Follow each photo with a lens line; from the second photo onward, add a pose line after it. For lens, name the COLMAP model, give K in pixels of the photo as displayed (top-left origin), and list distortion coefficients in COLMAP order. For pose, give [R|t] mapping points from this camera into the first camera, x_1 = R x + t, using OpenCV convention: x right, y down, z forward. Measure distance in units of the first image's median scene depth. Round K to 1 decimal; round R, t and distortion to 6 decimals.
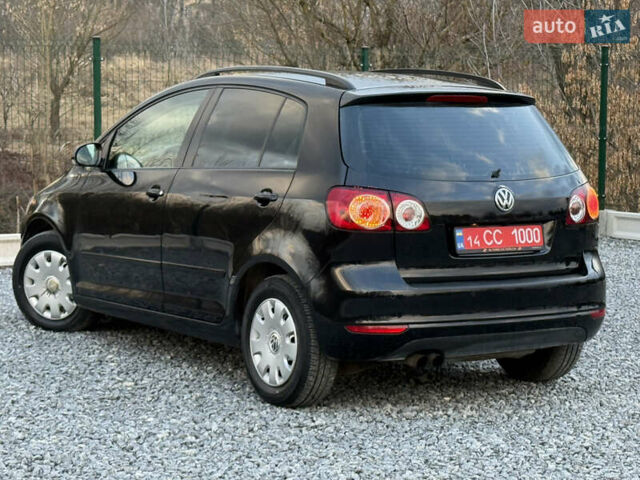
lens RADIAL K [[1639.8, 0, 302.4], [0, 1639.8, 241.8], [0, 0, 1]] dist [0.098495, 0.776455]
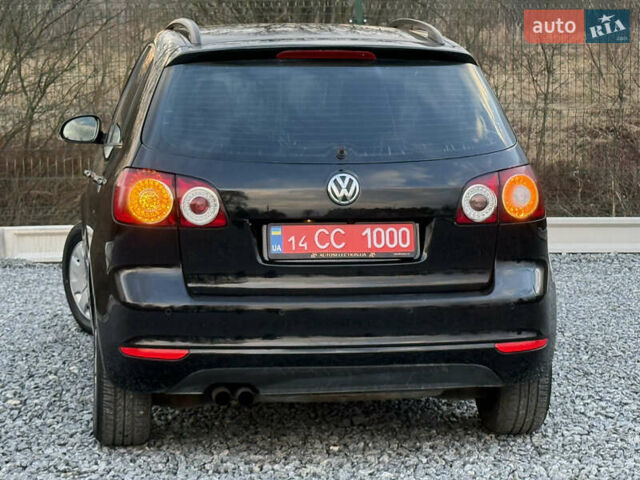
lens RADIAL K [[1752.3, 0, 320.0], [0, 1752.3, 240.0], [0, 0, 1]] dist [0.120346, 0.686904]
pose [[0.913468, 0.027506, -0.405979, 0.431247], [-0.025464, 0.999621, 0.010430, -0.010204], [0.406112, 0.000810, 0.913823, 0.262881]]
